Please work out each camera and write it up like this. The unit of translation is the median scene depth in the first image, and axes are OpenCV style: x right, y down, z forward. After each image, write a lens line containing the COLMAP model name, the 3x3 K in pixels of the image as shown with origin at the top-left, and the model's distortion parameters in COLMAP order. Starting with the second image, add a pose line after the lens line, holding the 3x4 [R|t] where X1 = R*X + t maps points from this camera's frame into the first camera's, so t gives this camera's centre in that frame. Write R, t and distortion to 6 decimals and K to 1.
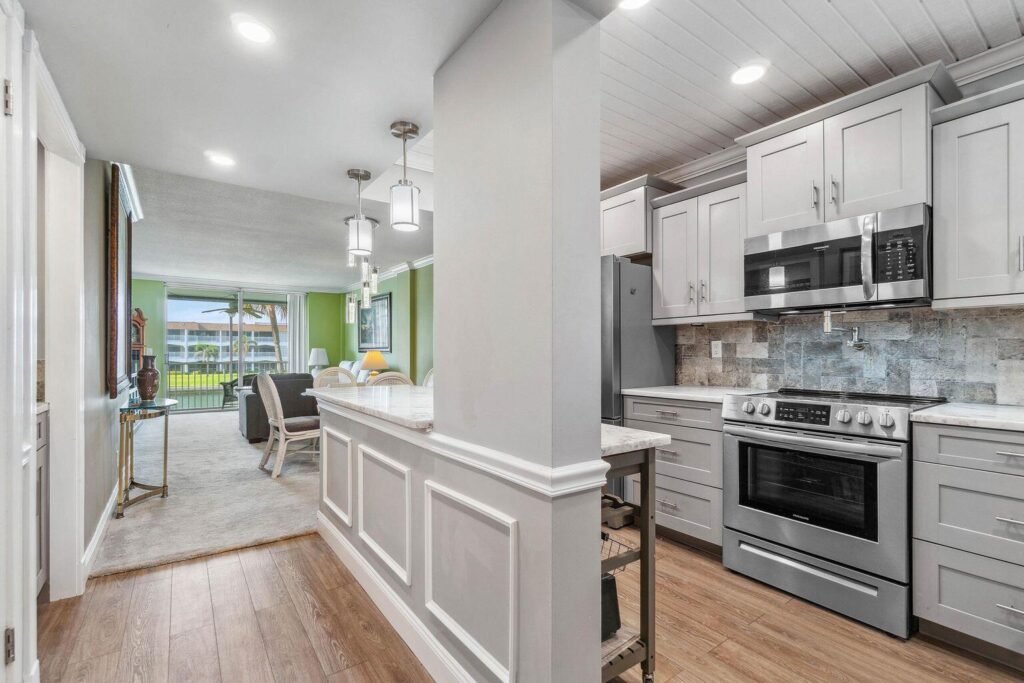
lens RADIAL K [[466.1, 0, 511.3], [0, 466.1, 351.7], [0, 0, 1]] dist [-0.002868, -0.000253]
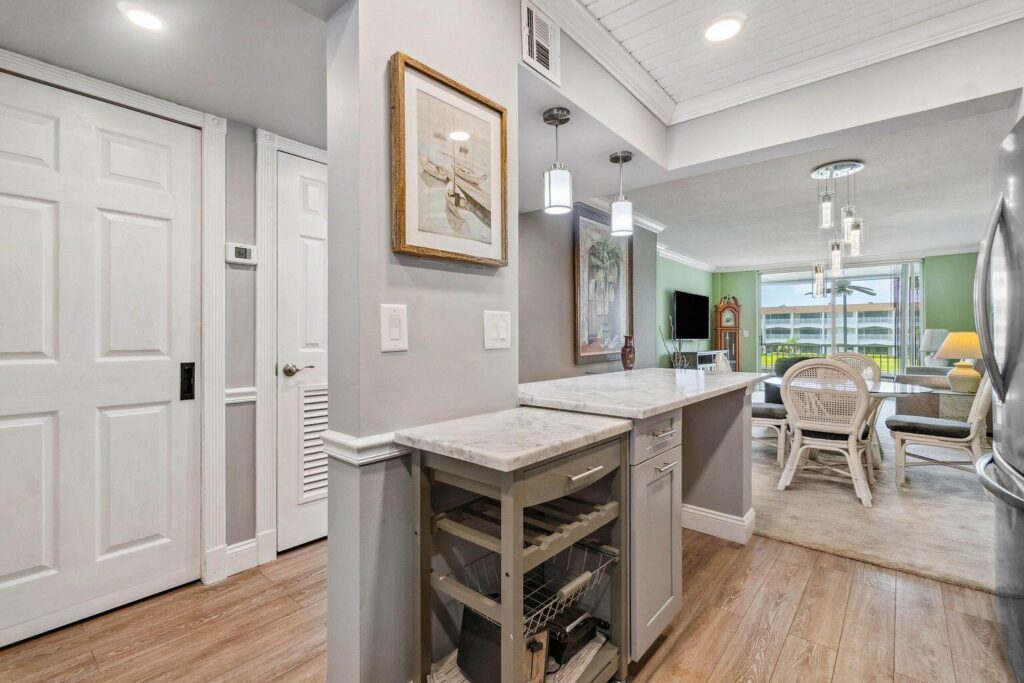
lens RADIAL K [[456.7, 0, 505.2], [0, 456.7, 335.9], [0, 0, 1]] dist [0.006065, 0.000301]
pose [[0.236682, 0.003760, -0.971580, 0.173522], [-0.000392, 0.999993, 0.003774, 0.001293], [0.971587, -0.000512, 0.236682, 0.155889]]
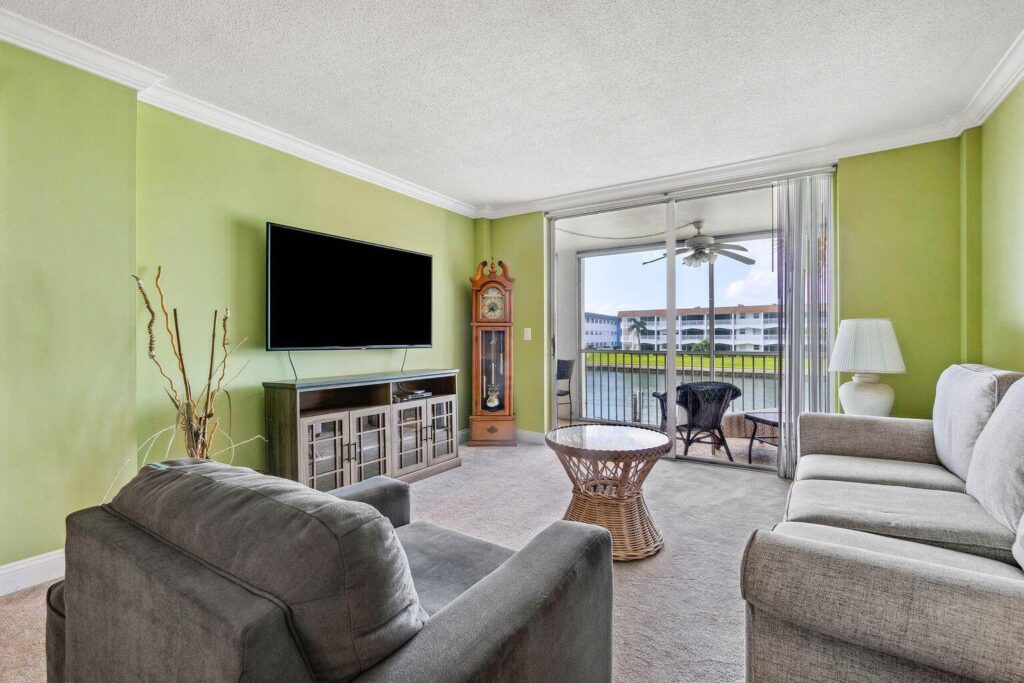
lens RADIAL K [[456.7, 0, 505.2], [0, 456.7, 335.9], [0, 0, 1]] dist [0.006065, 0.000301]
pose [[0.367626, -0.003066, -0.929969, -0.239333], [0.005984, 0.999982, -0.000931, 0.003024], [0.929954, -0.005223, 0.367638, 0.746000]]
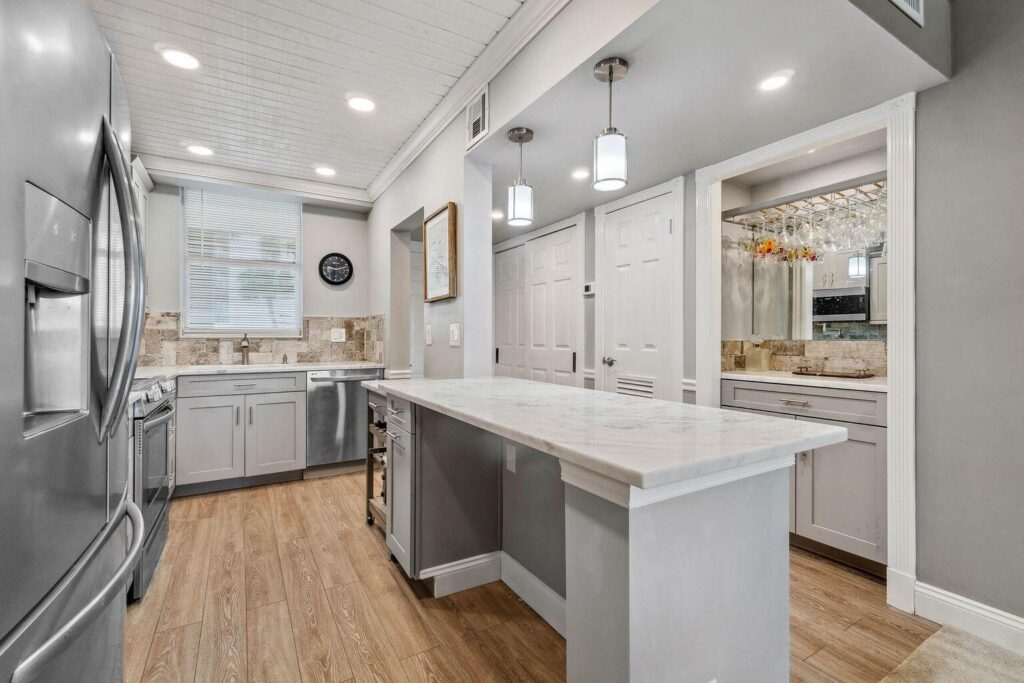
lens RADIAL K [[456.7, 0, 505.2], [0, 456.7, 335.9], [0, 0, 1]] dist [0.006065, 0.000301]
pose [[-0.995684, 0.000126, 0.092806, -0.070747], [-0.000878, 0.999942, -0.010779, 0.004826], [-0.092802, -0.010813, -0.995626, 0.500635]]
